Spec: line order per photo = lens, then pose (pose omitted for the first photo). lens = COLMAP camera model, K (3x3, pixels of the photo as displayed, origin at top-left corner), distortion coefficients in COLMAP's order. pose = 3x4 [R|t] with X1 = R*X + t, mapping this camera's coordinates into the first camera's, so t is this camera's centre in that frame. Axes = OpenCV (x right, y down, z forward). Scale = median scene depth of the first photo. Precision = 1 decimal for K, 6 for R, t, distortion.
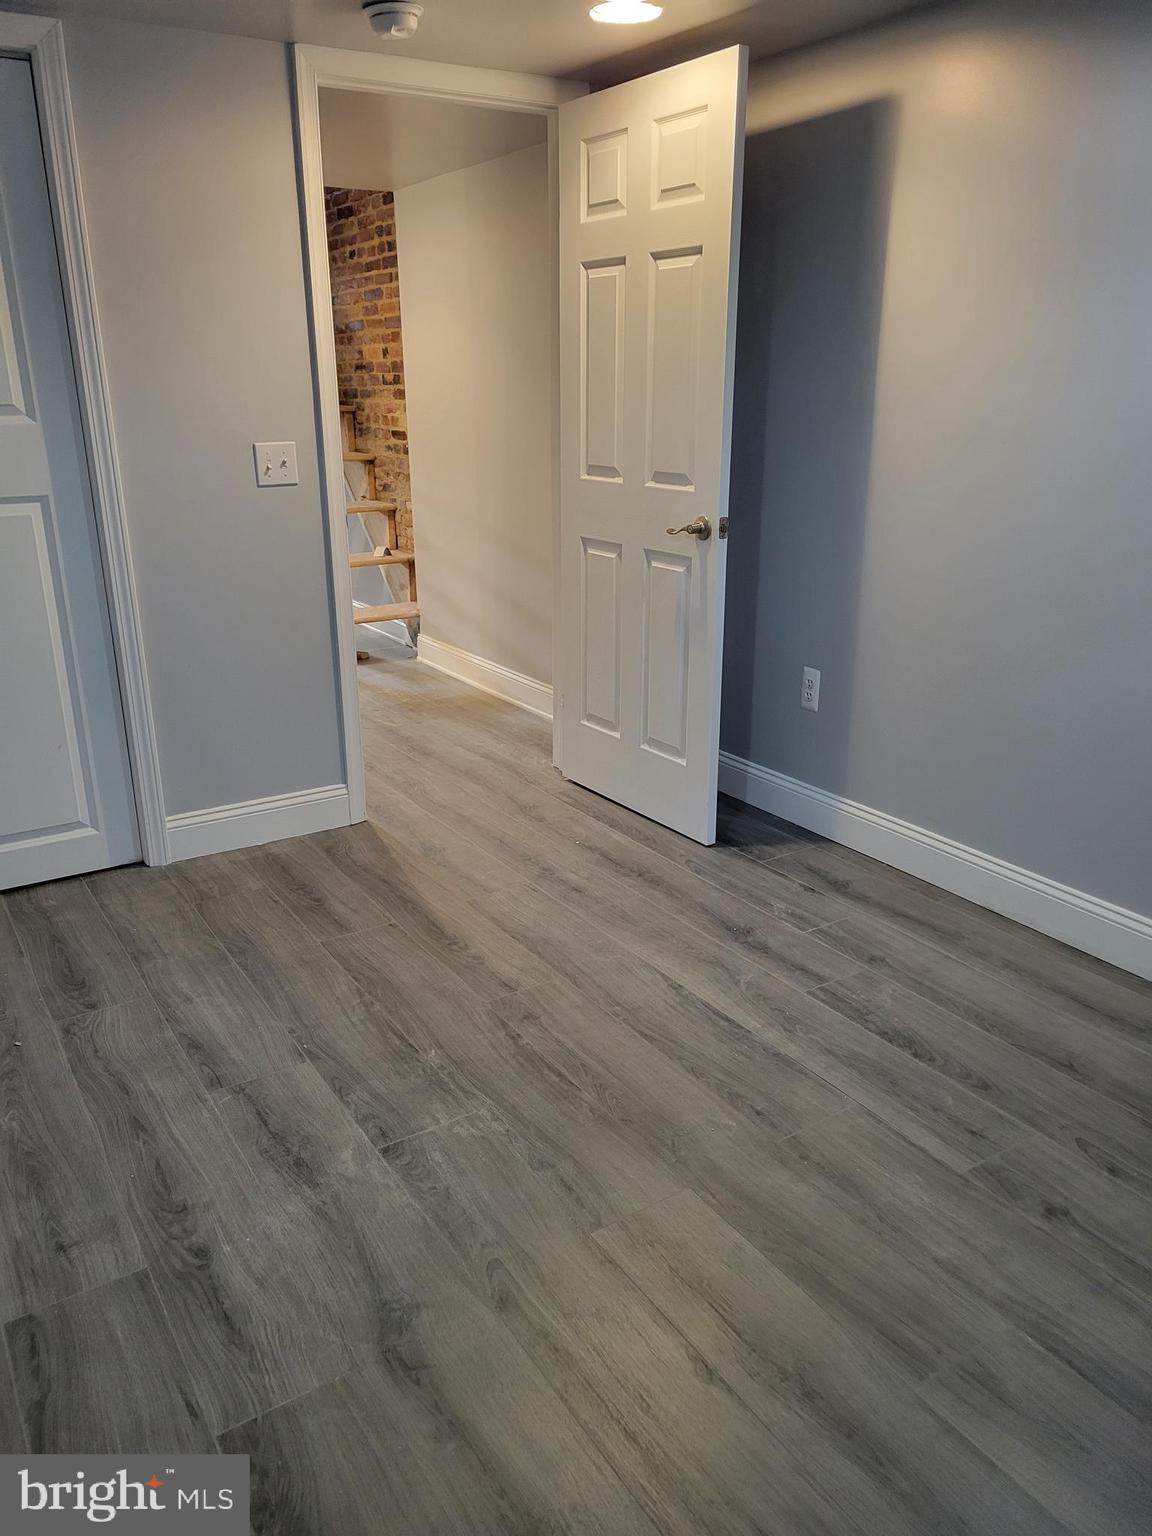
lens RADIAL K [[1153.6, 0, 575.6], [0, 1153.6, 767.9], [0, 0, 1]] dist [0.031678, -0.003506]
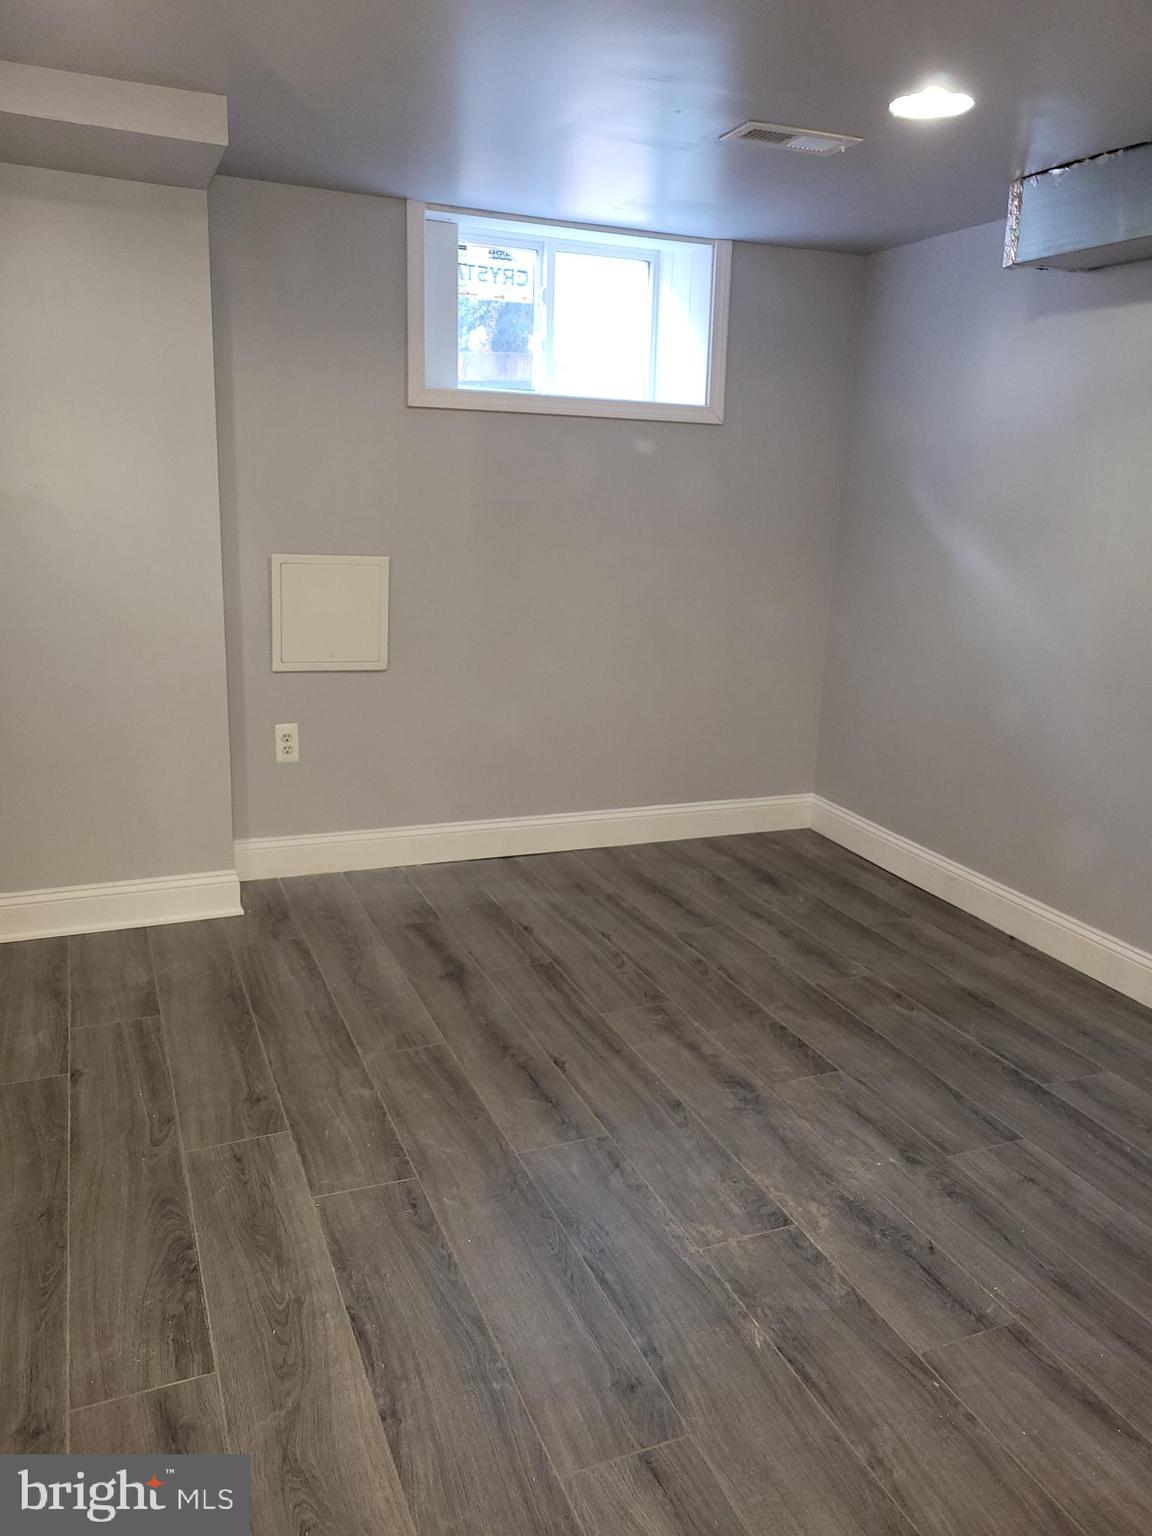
lens RADIAL K [[1153.6, 0, 571.6], [0, 1153.6, 763.2], [0, 0, 1]] dist [0.031678, -0.003506]
pose [[-0.984809, -0.062136, 0.162143, -0.110369], [0.035047, 0.843438, 0.536082, -0.539355], [-0.170068, 0.533621, -0.828448, 1.567253]]
